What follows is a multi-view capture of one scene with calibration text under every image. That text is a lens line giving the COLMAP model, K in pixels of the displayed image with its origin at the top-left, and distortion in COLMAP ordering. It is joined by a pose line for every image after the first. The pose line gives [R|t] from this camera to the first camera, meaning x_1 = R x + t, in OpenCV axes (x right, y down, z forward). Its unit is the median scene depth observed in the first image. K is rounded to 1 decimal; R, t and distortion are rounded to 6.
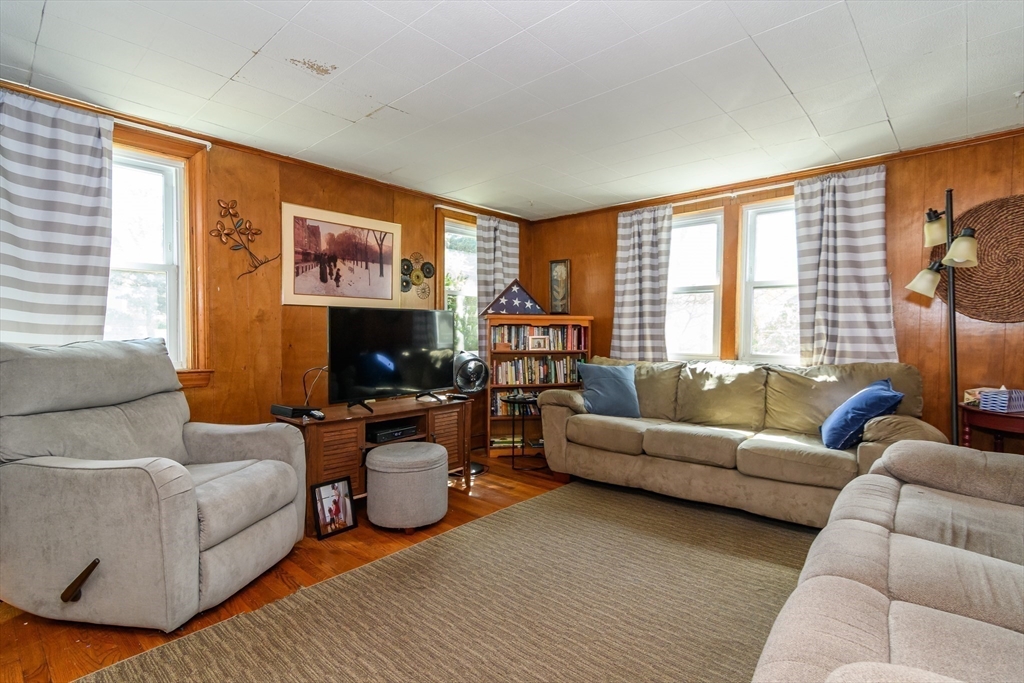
lens RADIAL K [[486.0, 0, 508.9], [0, 486.0, 341.6], [0, 0, 1]] dist [-0.000216, 0.000771]
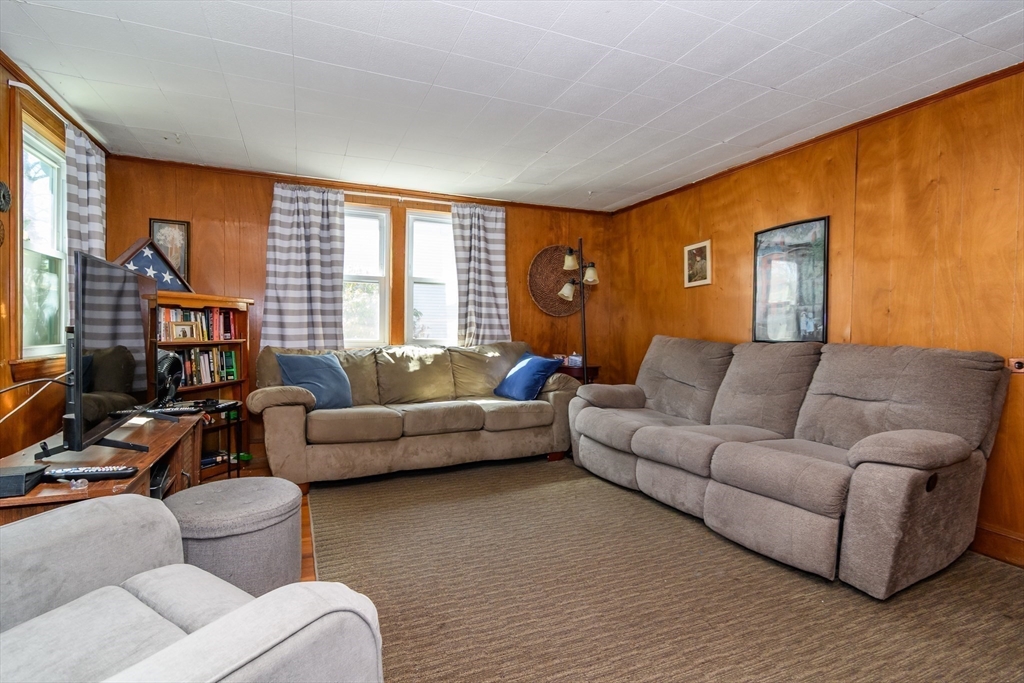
lens RADIAL K [[486.0, 0, 504.8], [0, 486.0, 335.9], [0, 0, 1]] dist [-0.000216, 0.000771]
pose [[0.440678, -0.012267, 0.897582, -0.497558], [0.008930, 0.999917, 0.009281, 0.009515], [-0.897621, 0.003925, 0.440751, 0.317511]]
